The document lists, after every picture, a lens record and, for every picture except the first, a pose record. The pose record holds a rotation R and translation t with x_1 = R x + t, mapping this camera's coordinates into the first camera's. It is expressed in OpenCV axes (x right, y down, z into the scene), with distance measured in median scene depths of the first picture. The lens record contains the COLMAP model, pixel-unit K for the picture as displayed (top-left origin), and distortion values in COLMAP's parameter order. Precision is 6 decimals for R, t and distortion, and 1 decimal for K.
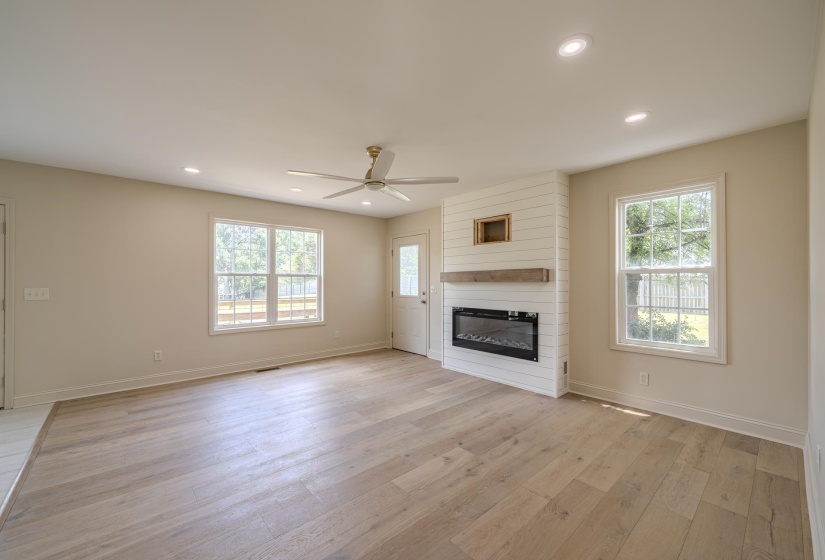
lens RADIAL K [[333.7, 0, 412.0], [0, 333.7, 281.7], [0, 0, 1]] dist [-0.002759, -0.000827]
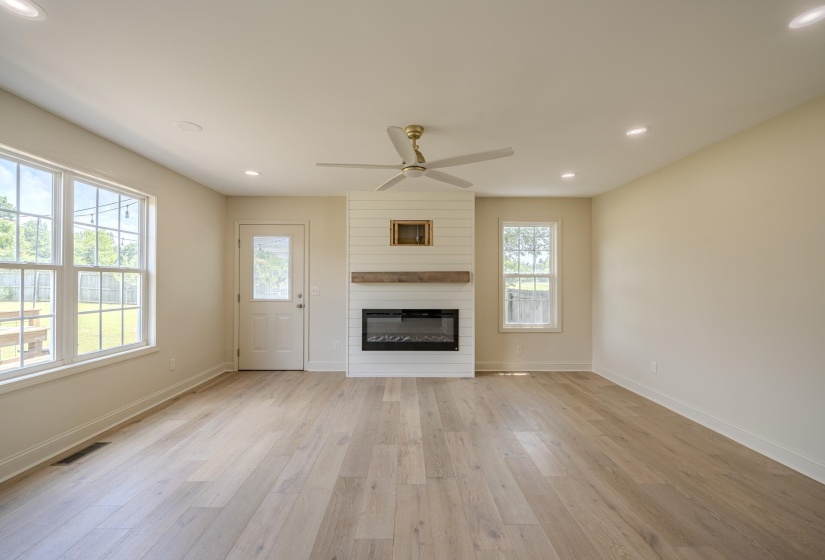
lens RADIAL K [[333.7, 0, 411.2], [0, 333.7, 280.3], [0, 0, 1]] dist [-0.002759, -0.000827]
pose [[0.650298, 0.009476, 0.759620, -0.585654], [-0.004257, 0.999952, -0.008829, 0.003241], [-0.759668, 0.002507, 0.650307, 0.338801]]
